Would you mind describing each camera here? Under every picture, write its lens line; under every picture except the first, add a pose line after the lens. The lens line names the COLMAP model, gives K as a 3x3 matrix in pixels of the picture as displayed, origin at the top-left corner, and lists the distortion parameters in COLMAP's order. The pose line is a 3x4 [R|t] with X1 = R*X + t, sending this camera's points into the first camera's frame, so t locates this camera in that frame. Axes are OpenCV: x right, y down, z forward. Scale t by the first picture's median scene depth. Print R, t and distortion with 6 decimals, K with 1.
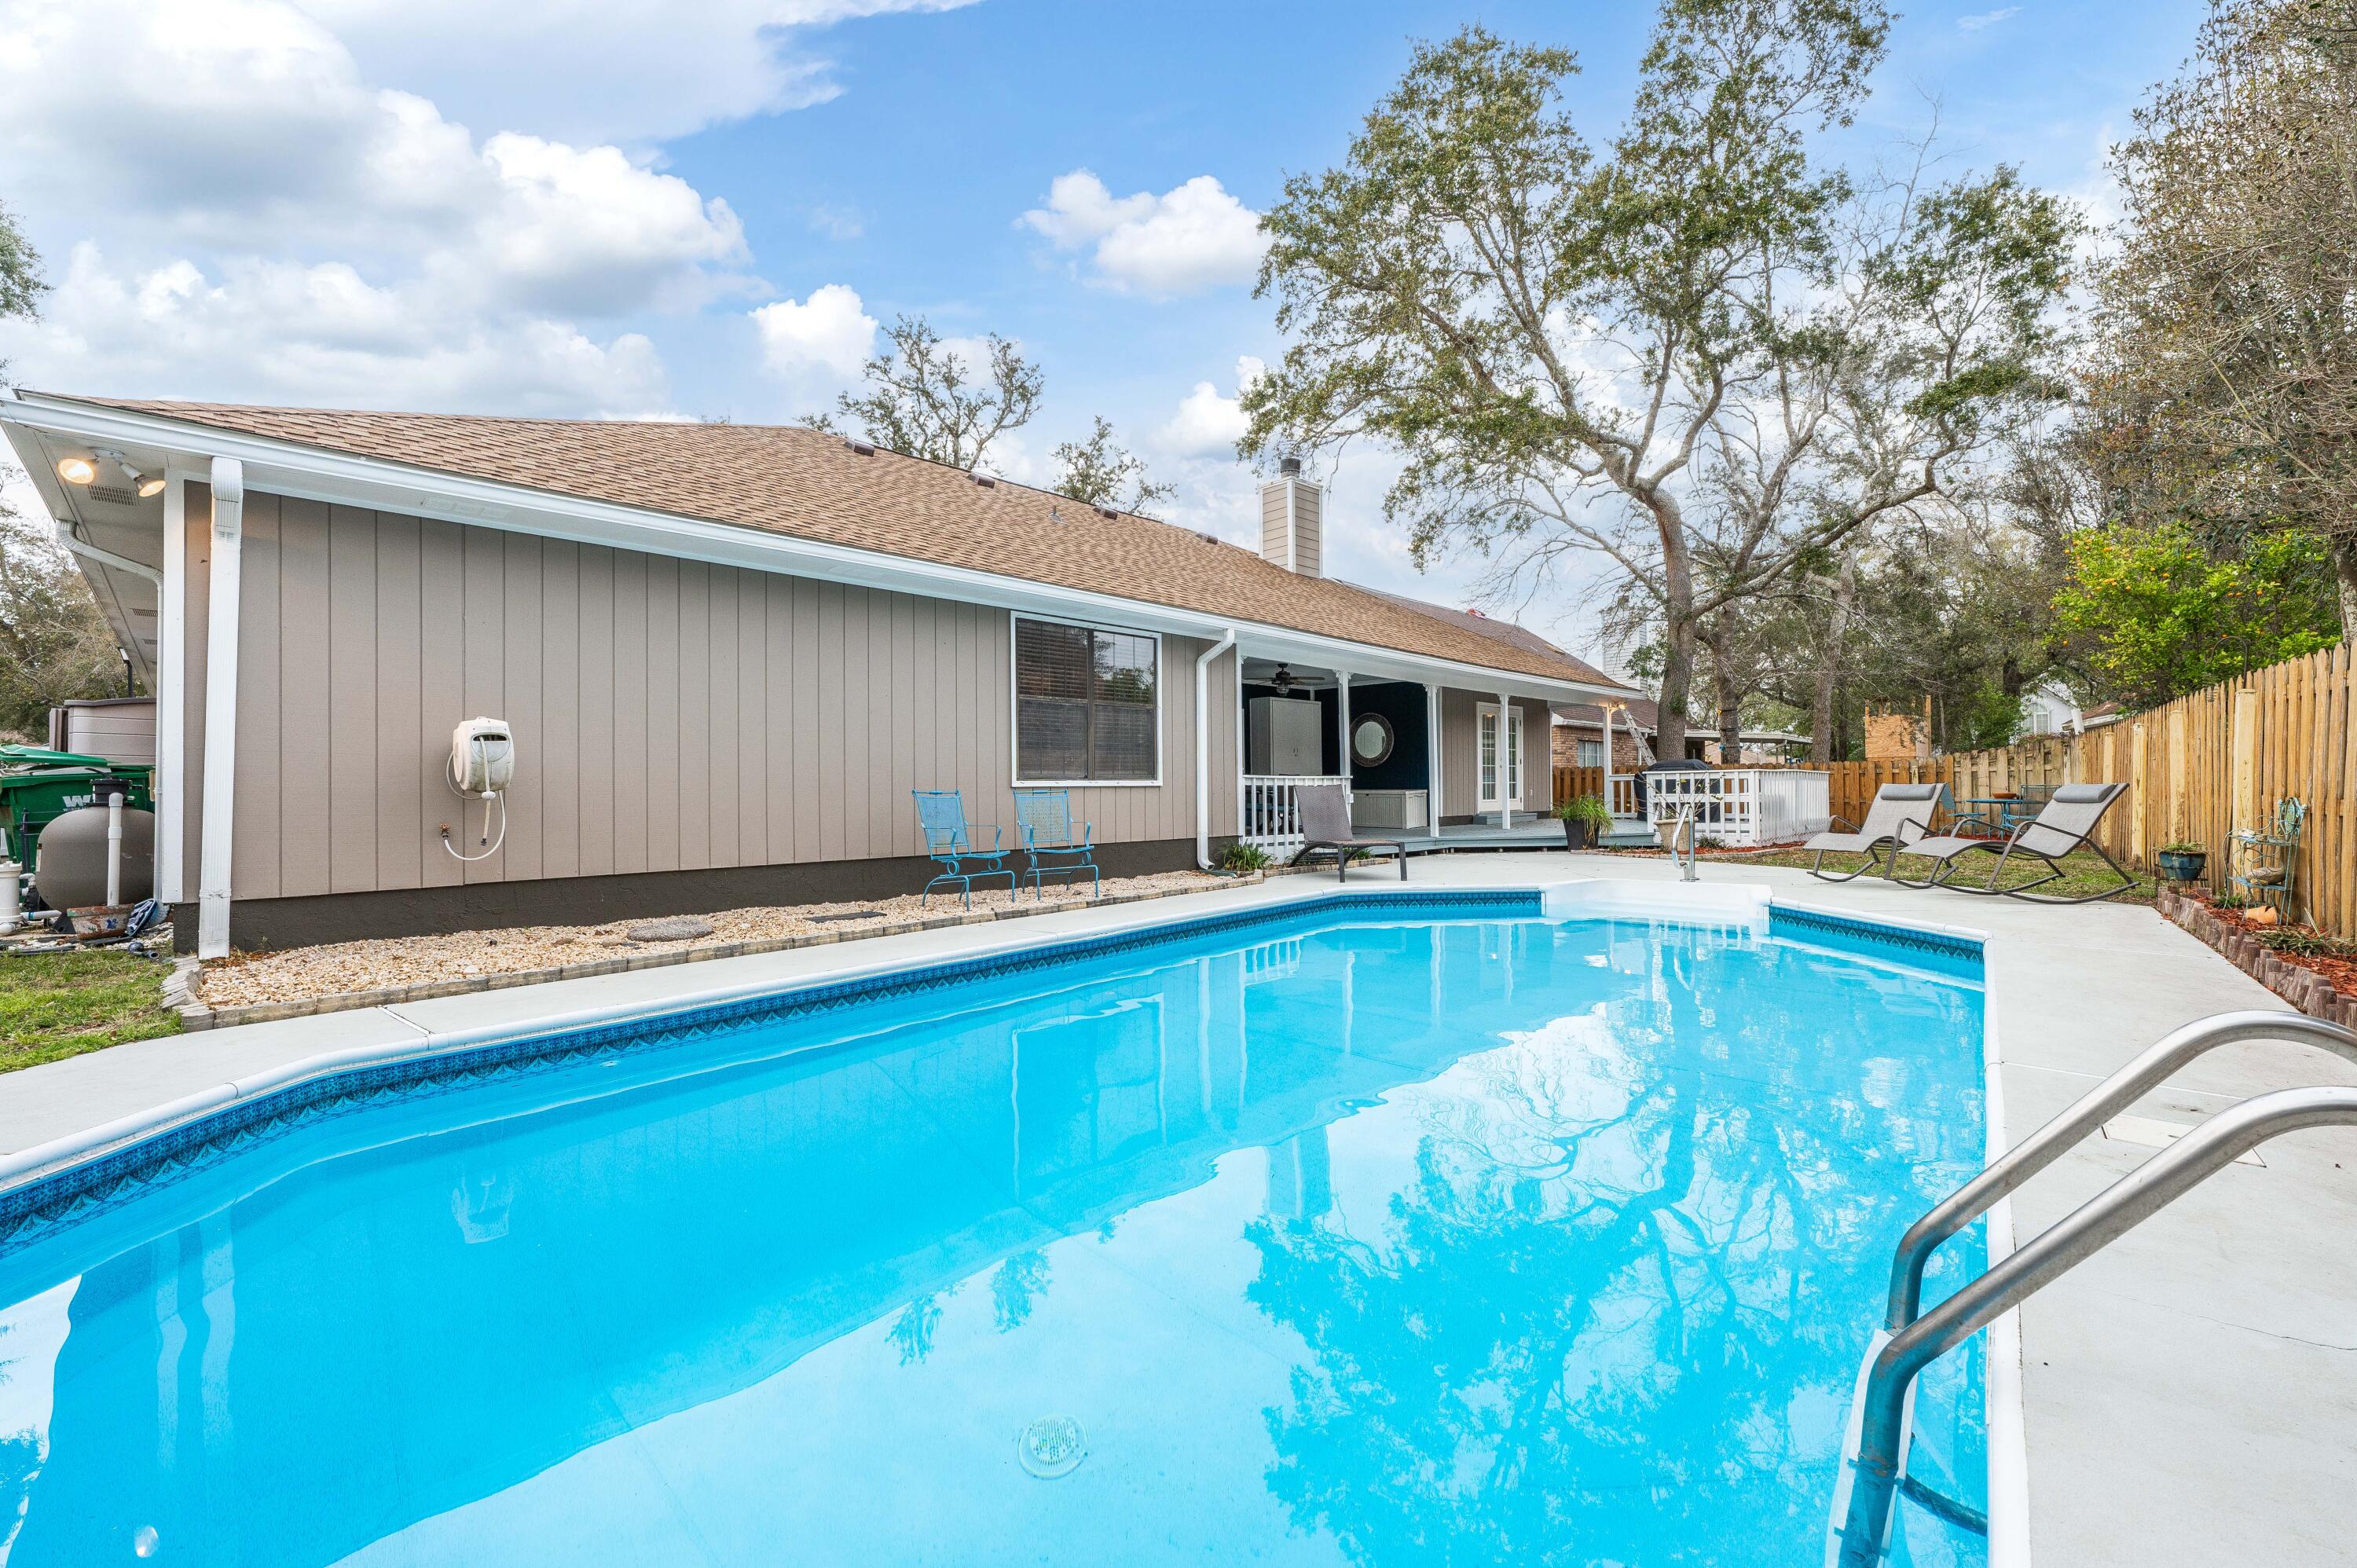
lens RADIAL K [[966.0, 0, 1182.3], [0, 966.0, 786.2], [0, 0, 1]] dist [-0.000545, 0.000394]
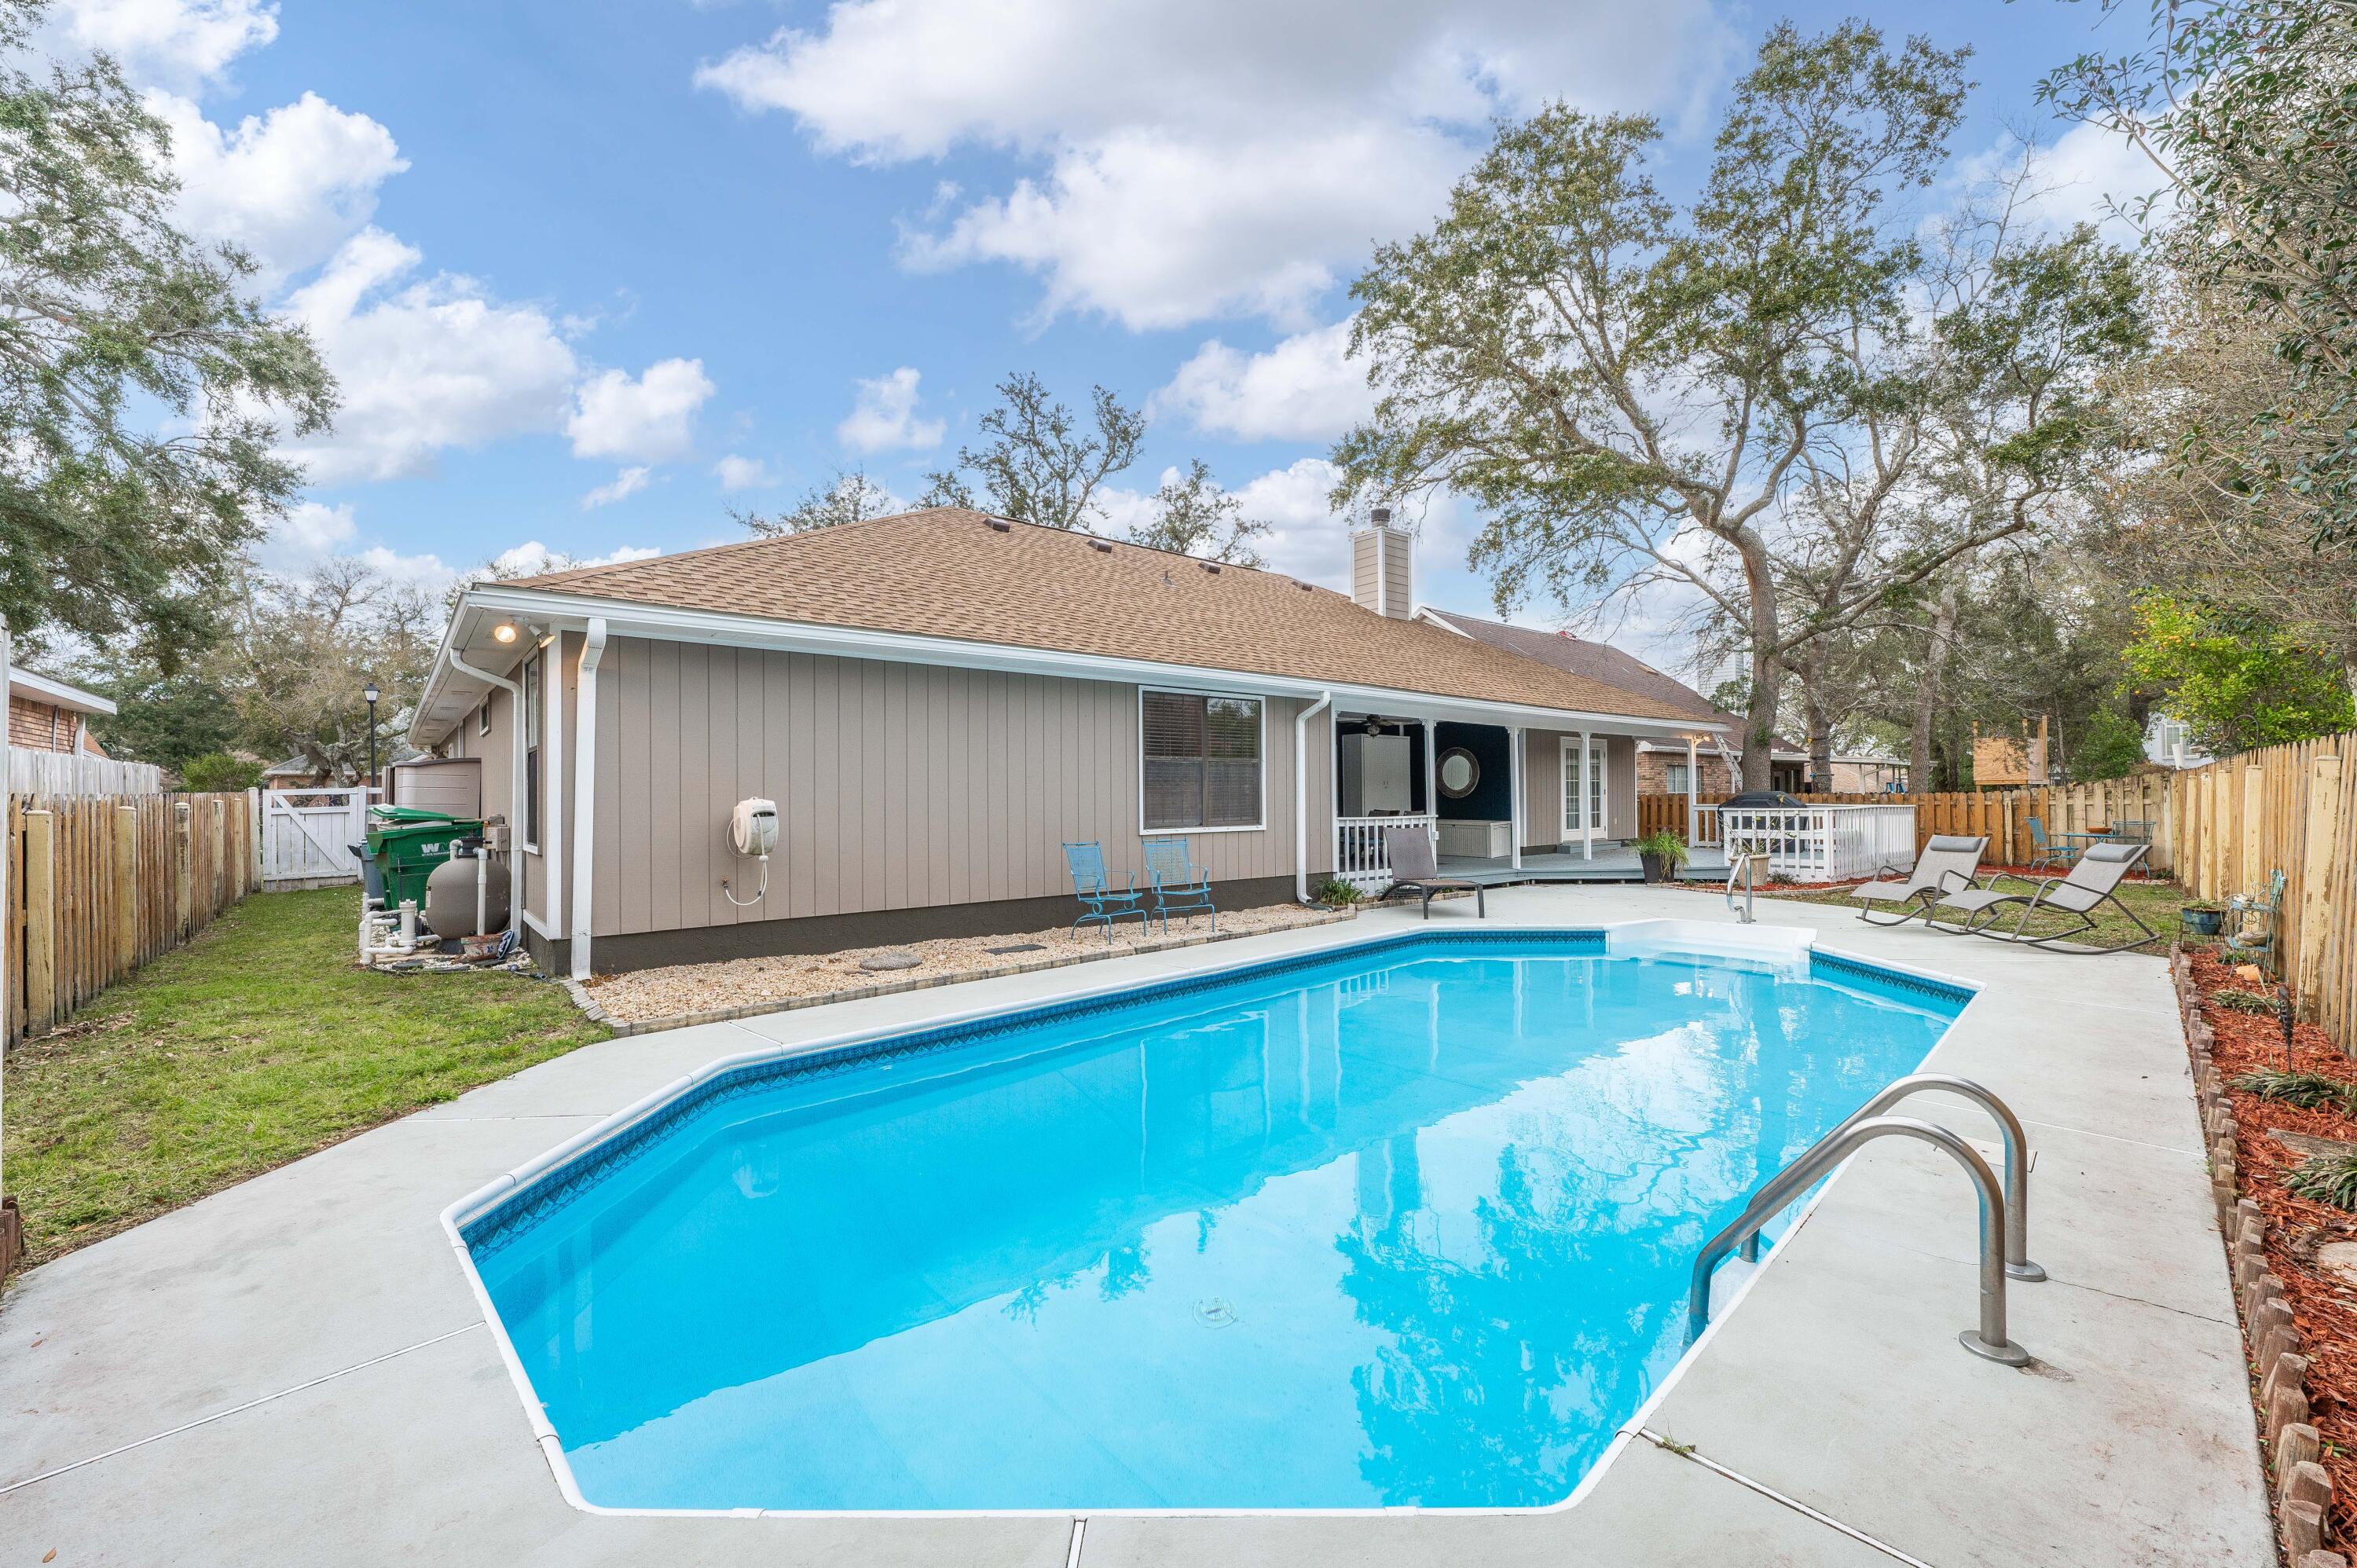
lens RADIAL K [[966.0, 0, 1179.9], [0, 966.0, 787.6], [0, 0, 1]] dist [-0.000545, 0.000394]
pose [[0.995690, 0.000857, -0.092735, -0.012002], [-0.001269, 0.999990, -0.004380, -0.033749], [0.092730, 0.004478, 0.995681, -0.107636]]
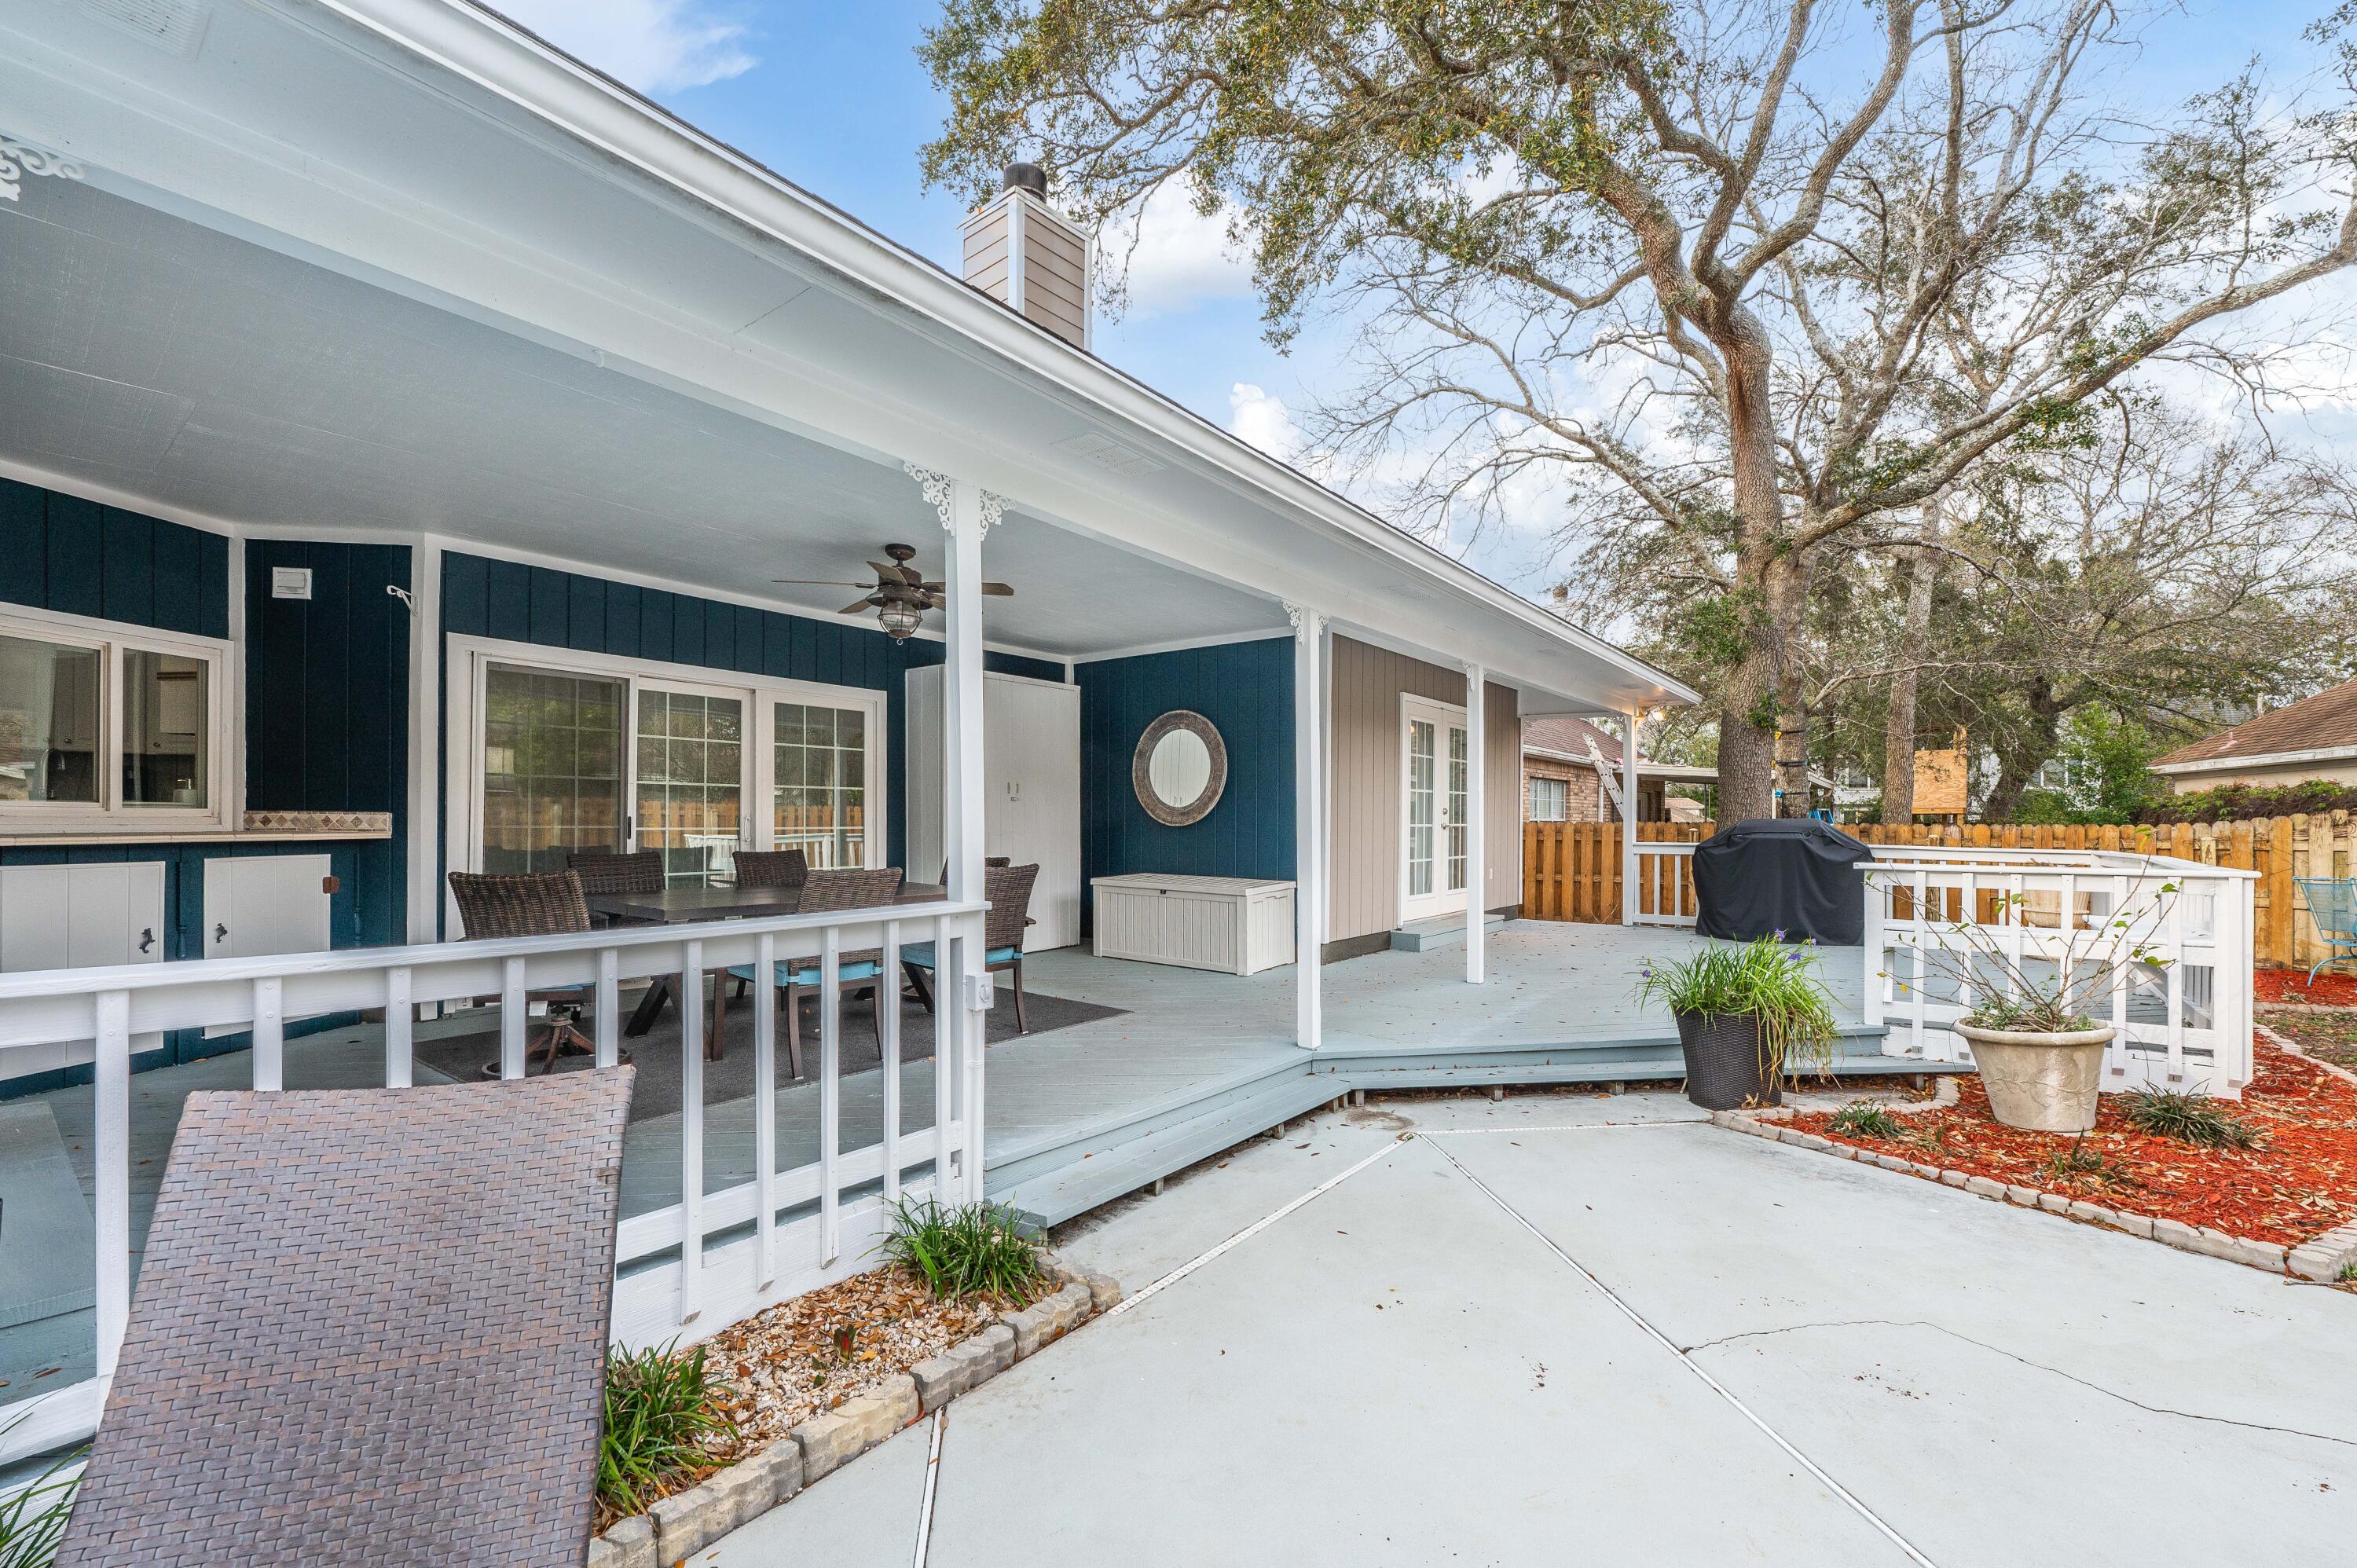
lens RADIAL K [[966.0, 0, 1177.9], [0, 966.0, 816.4], [0, 0, 1]] dist [-0.000545, 0.000394]
pose [[0.993513, 0.014168, 0.112835, 0.181171], [-0.014079, 0.999900, -0.001589, -0.029925], [-0.112846, -0.000010, 0.993613, 0.685659]]
